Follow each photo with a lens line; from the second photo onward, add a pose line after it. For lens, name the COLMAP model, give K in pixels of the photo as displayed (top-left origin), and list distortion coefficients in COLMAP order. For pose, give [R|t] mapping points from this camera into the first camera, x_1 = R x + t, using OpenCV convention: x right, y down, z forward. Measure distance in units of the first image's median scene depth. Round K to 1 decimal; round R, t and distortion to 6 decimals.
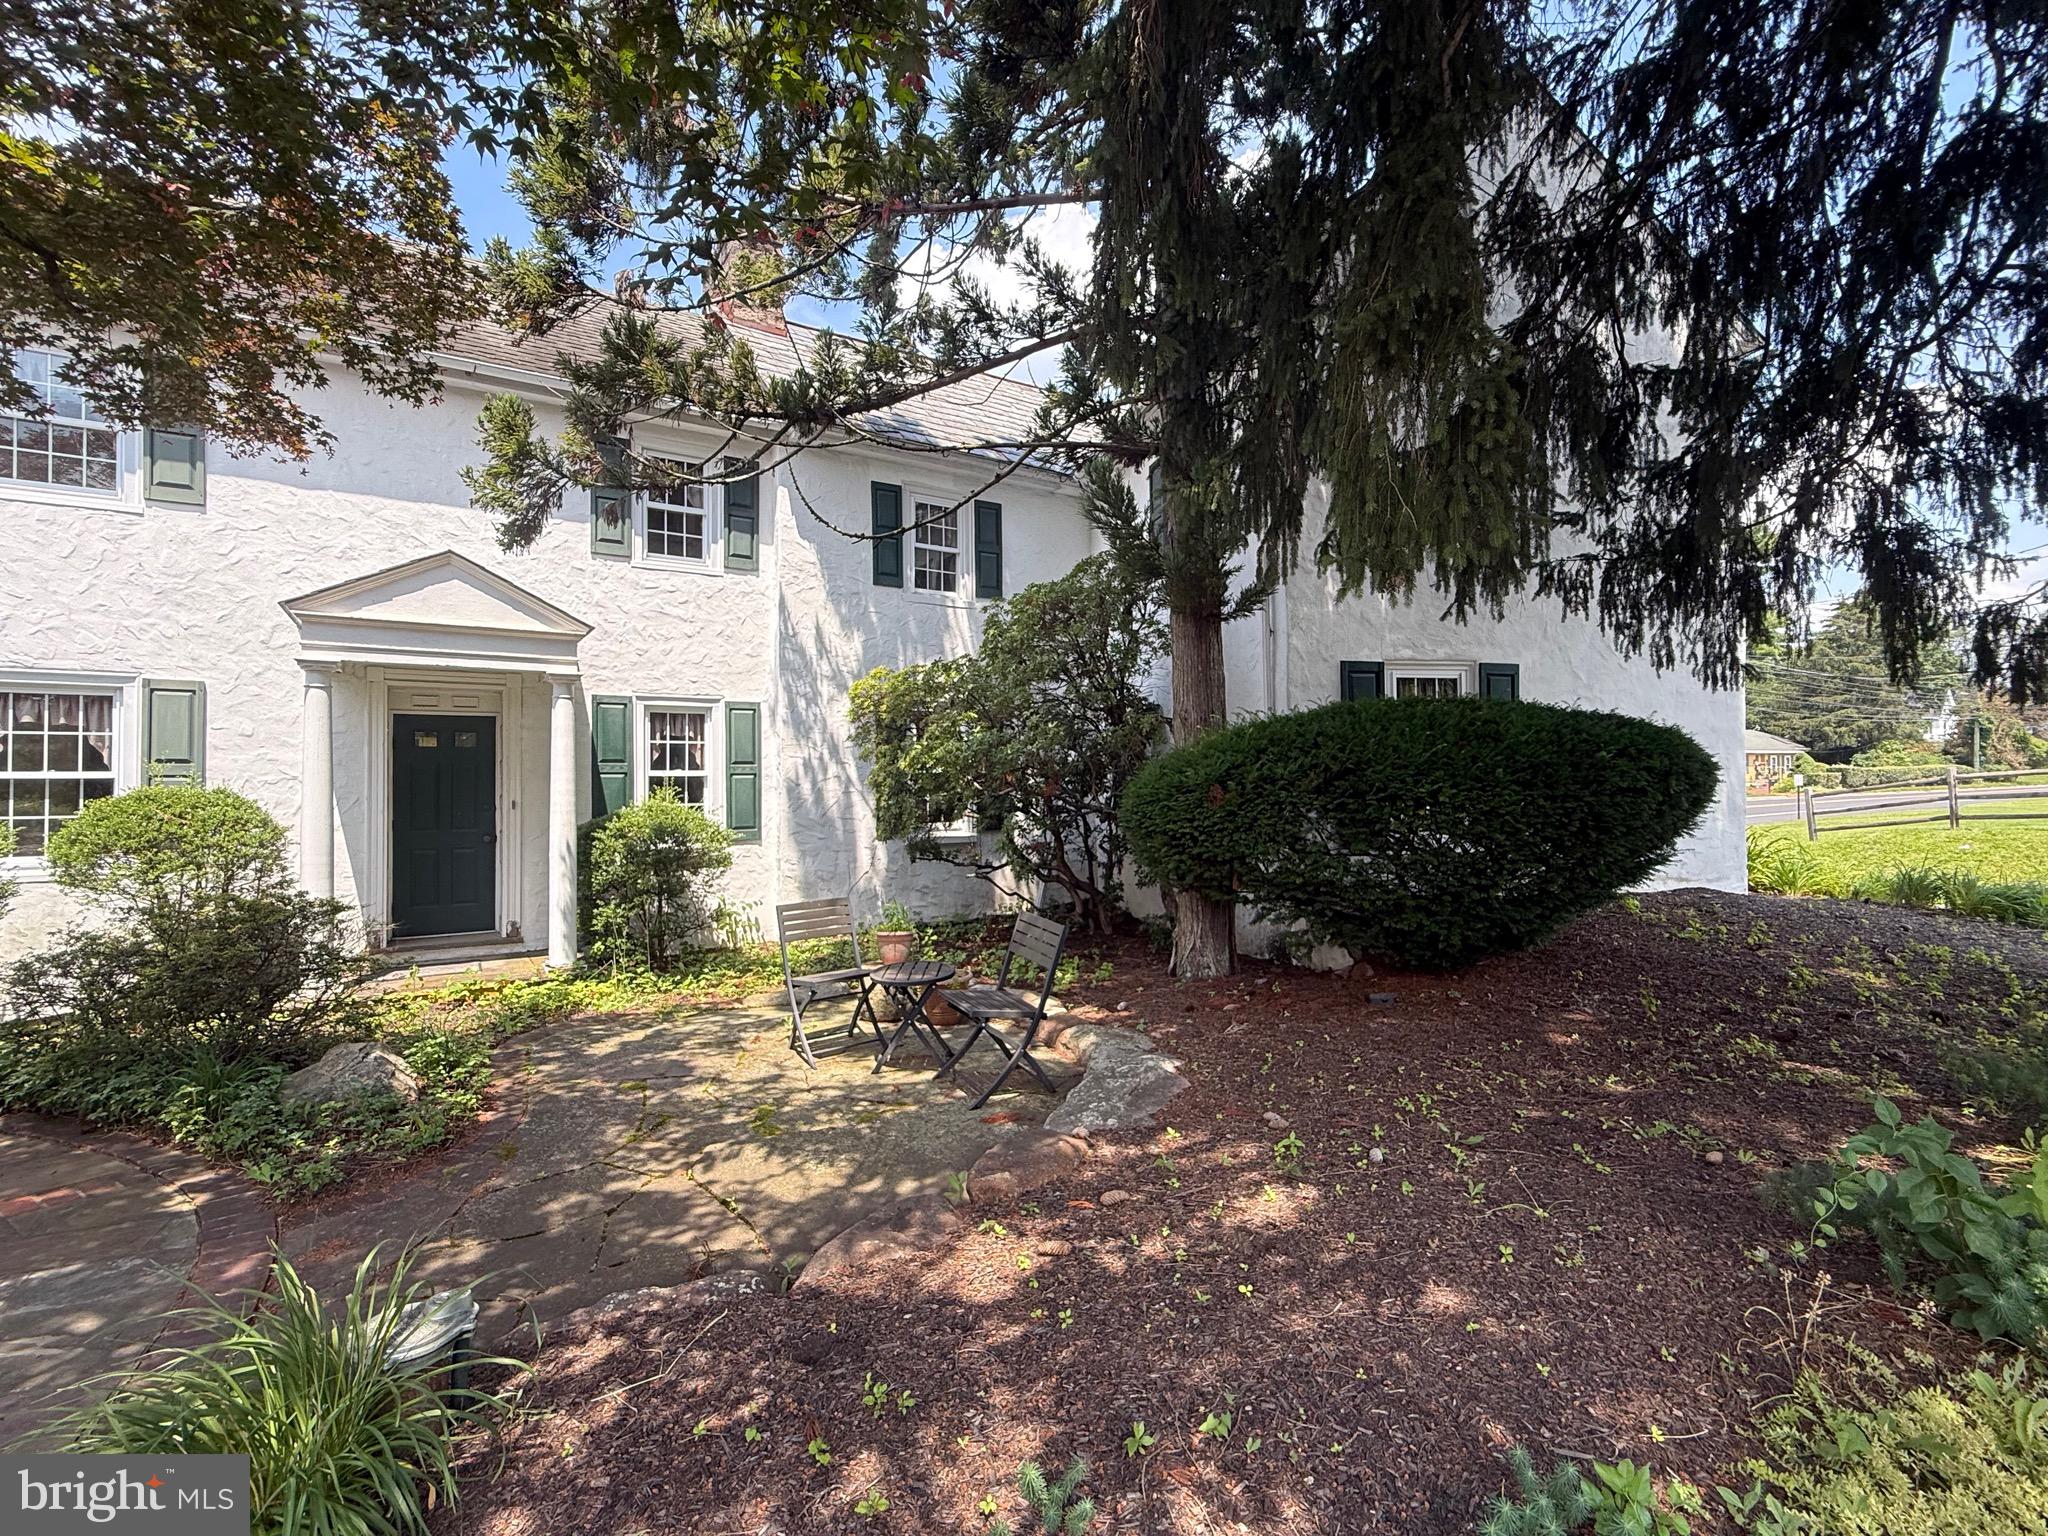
lens RADIAL K [[949.8, 0, 1025.5], [0, 949.8, 772.4], [0, 0, 1]] dist [-0.002191, -0.000400]
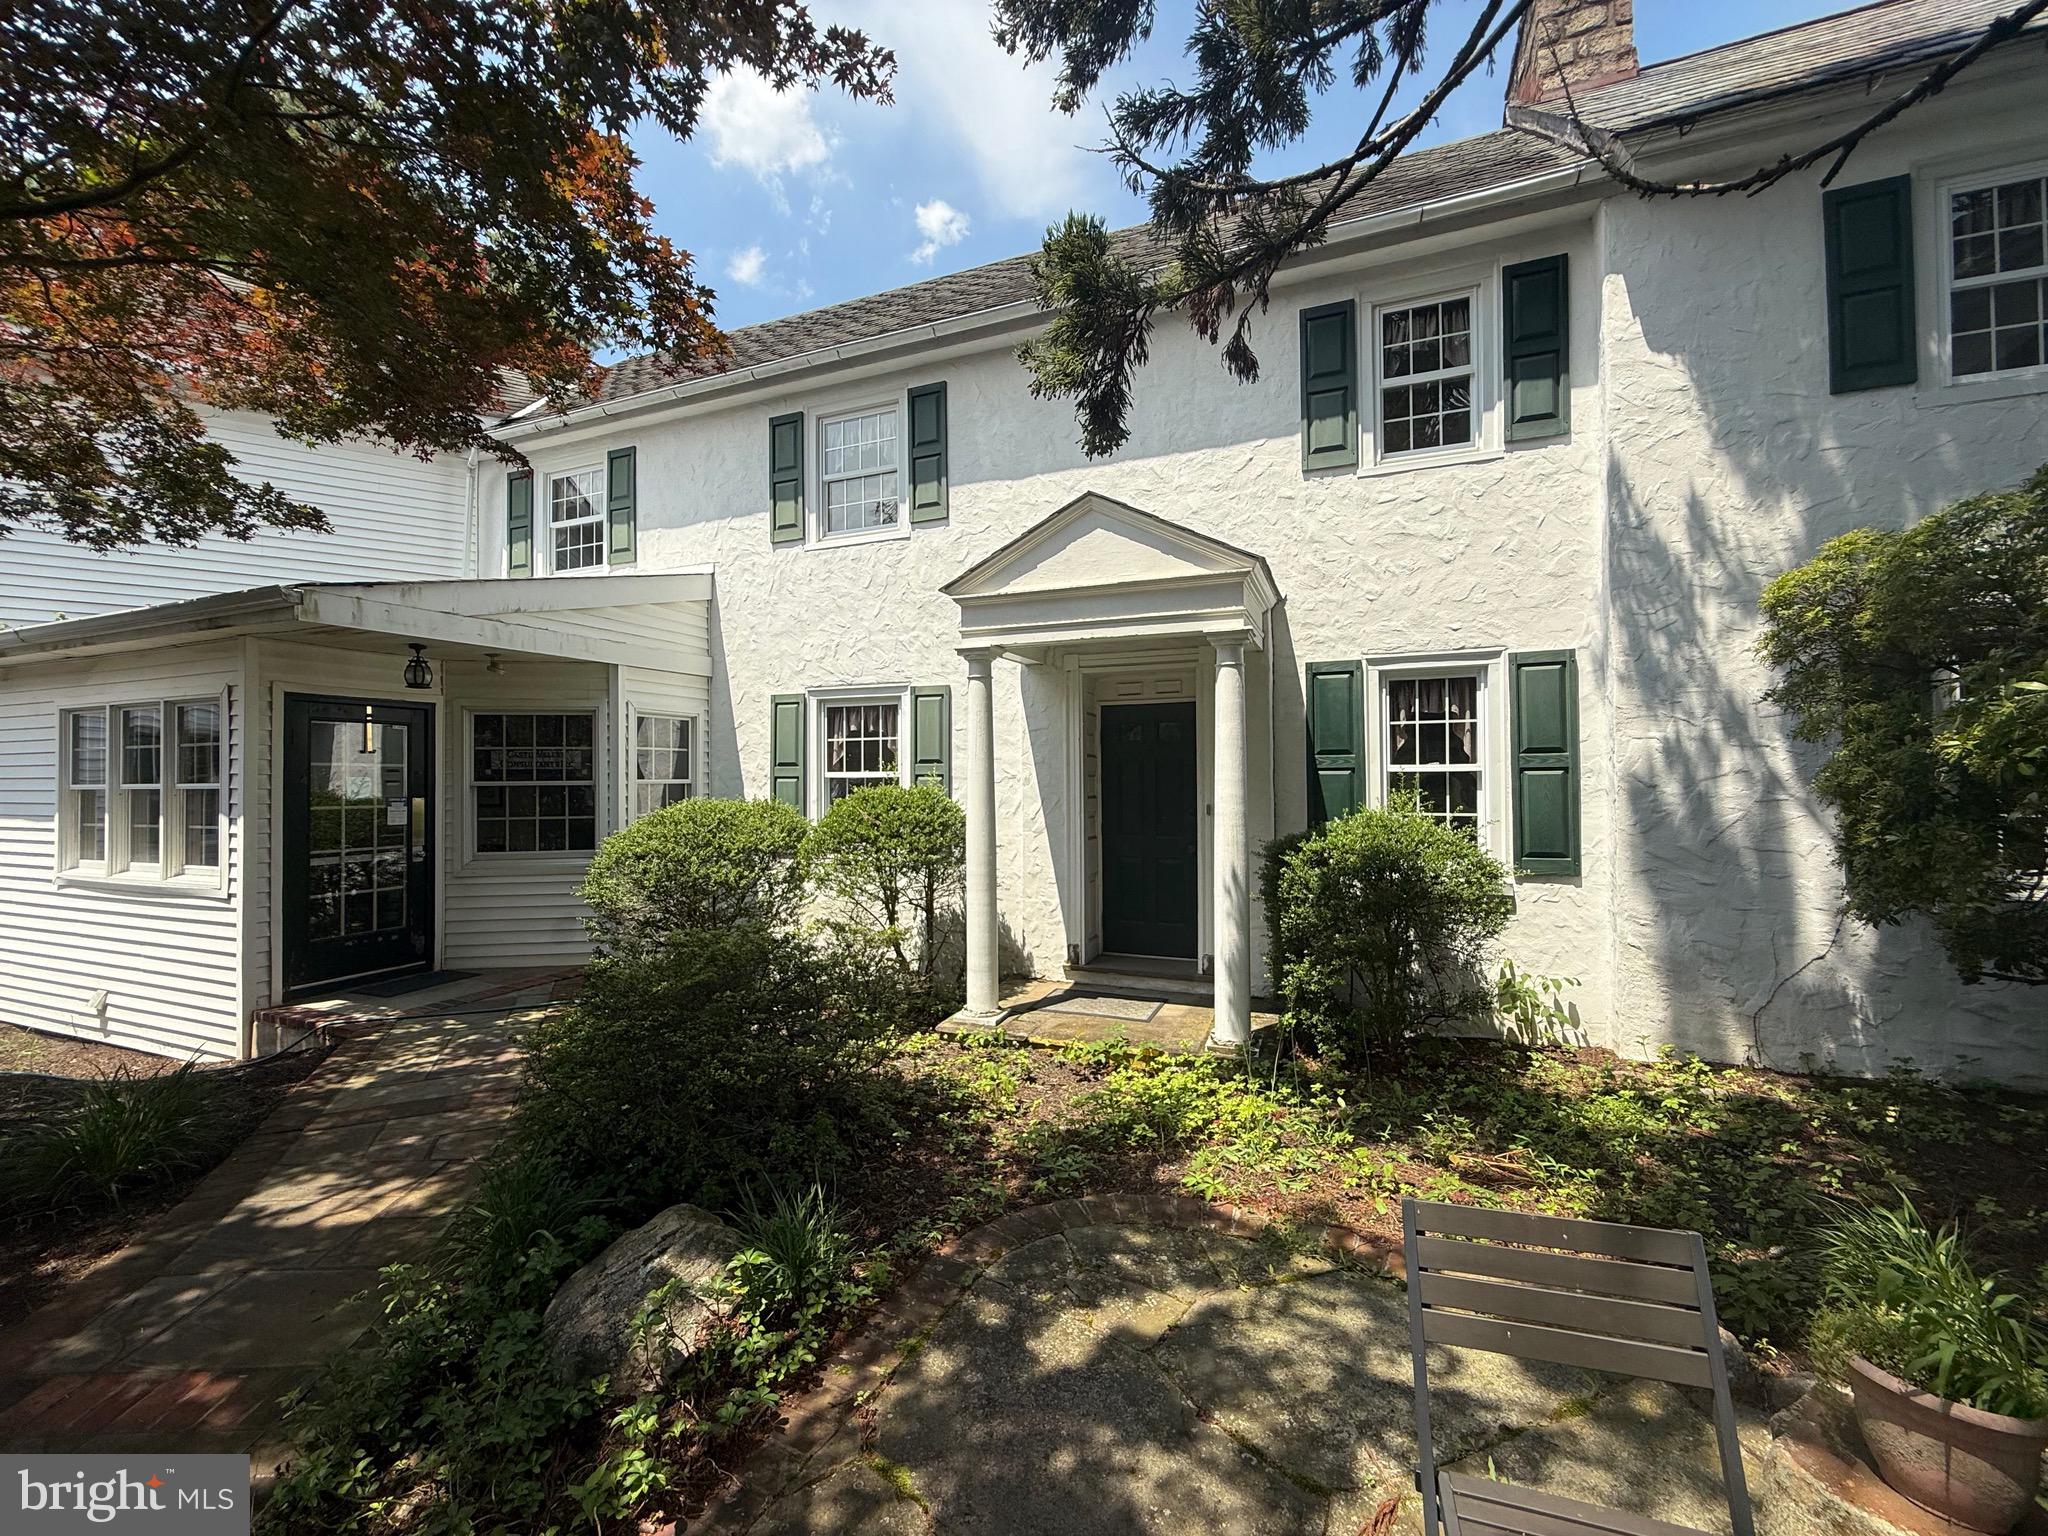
lens RADIAL K [[828.6, 0, 1023.0], [0, 828.6, 765.7], [0, 0, 1]] dist [0.006111, 0.000126]
pose [[0.591972, -0.009472, -0.805903, -0.062685], [0.012048, 0.999923, -0.002903, -0.002452], [0.805868, -0.007991, 0.592041, 0.412342]]
